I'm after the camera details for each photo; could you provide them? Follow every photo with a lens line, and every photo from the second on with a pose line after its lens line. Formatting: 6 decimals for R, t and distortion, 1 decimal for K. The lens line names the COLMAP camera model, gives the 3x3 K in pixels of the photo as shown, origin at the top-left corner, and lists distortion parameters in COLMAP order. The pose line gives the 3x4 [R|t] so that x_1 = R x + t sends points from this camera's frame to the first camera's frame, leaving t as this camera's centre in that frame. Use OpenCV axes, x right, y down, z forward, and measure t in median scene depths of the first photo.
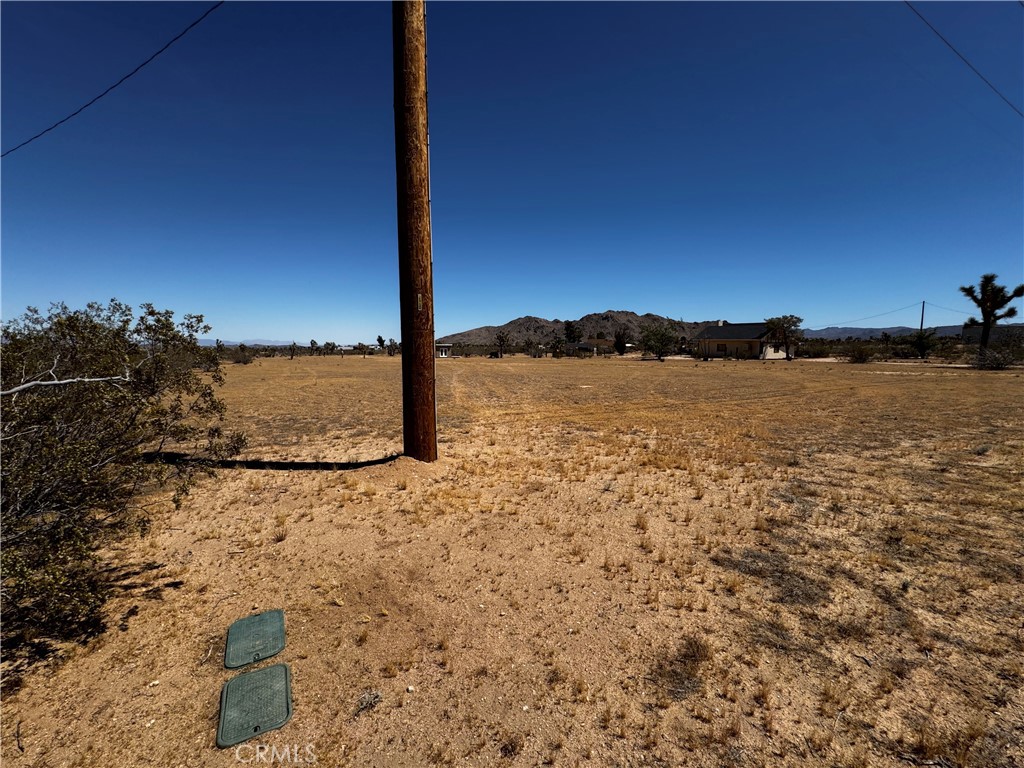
lens RADIAL K [[416.3, 0, 512.0], [0, 416.3, 384.0], [0, 0, 1]] dist [-0.002323, 0.000198]
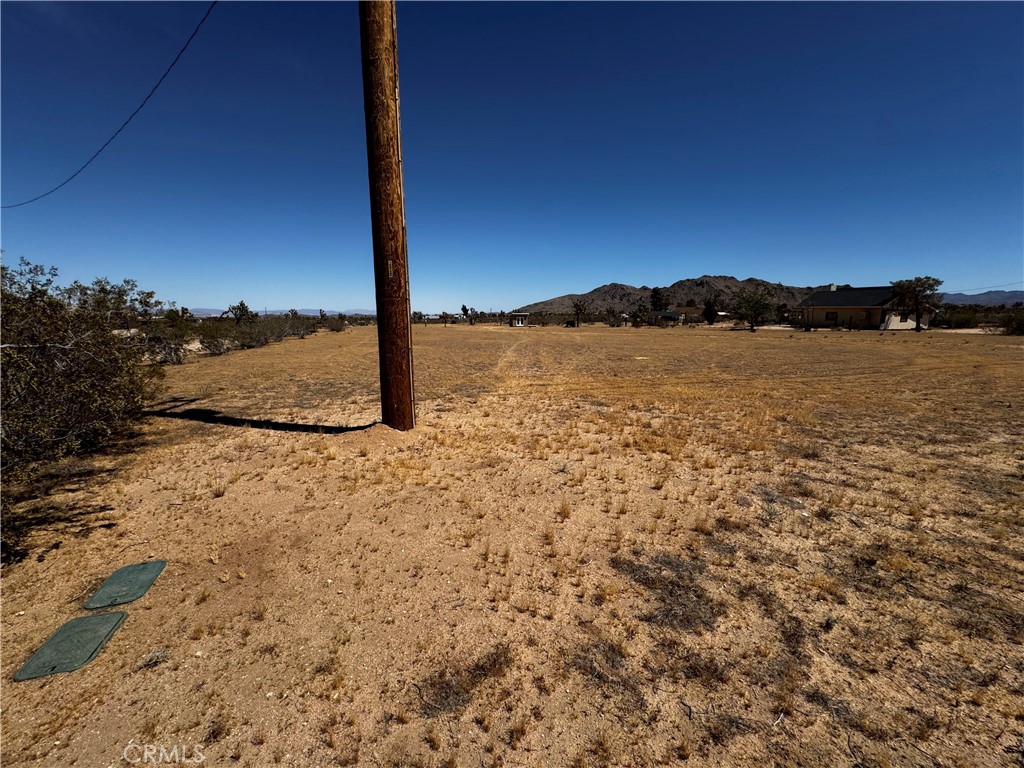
lens RADIAL K [[416.3, 0, 512.0], [0, 416.3, 384.0], [0, 0, 1]] dist [-0.002323, 0.000198]
pose [[0.979860, 0.030454, -0.197350, 0.258231], [-0.015885, 0.997058, 0.074992, -0.004339], [0.199053, -0.070347, 0.977461, 0.079080]]
